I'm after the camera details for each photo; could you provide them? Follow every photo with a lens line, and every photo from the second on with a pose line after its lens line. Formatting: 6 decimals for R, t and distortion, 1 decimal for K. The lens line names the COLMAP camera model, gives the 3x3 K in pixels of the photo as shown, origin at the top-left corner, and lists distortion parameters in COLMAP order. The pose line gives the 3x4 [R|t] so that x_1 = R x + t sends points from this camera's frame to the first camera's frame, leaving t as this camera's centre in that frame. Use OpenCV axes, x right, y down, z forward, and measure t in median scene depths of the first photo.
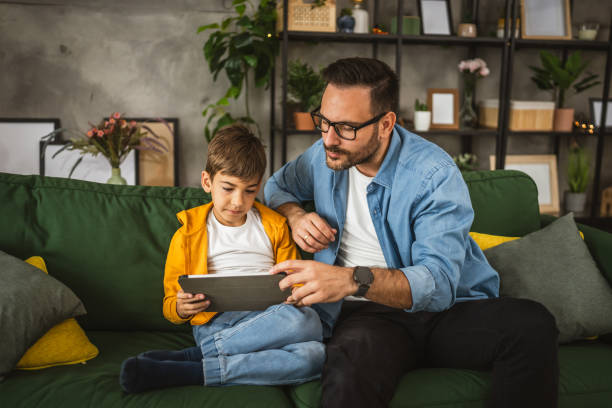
lens RADIAL K [[743.6, 0, 306.0], [0, 743.6, 204.0], [0, 0, 1]] dist [-0.010374, 0.290727]
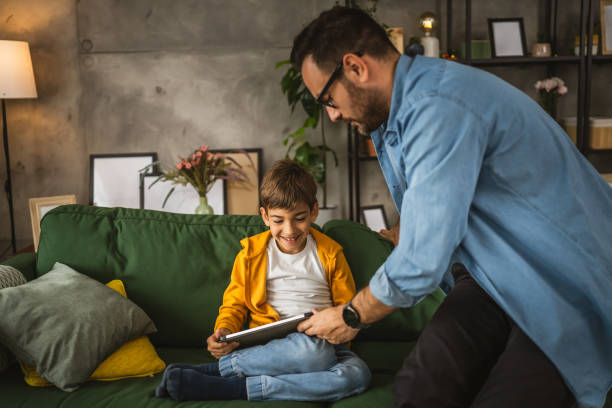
lens RADIAL K [[743.6, 0, 306.0], [0, 743.6, 204.0], [0, 0, 1]] dist [-0.010374, 0.290727]
pose [[0.982468, -0.021050, -0.185237, 0.092663], [0.016801, 0.999559, -0.024481, -0.008577], [0.185670, 0.020940, 0.982389, -0.037754]]
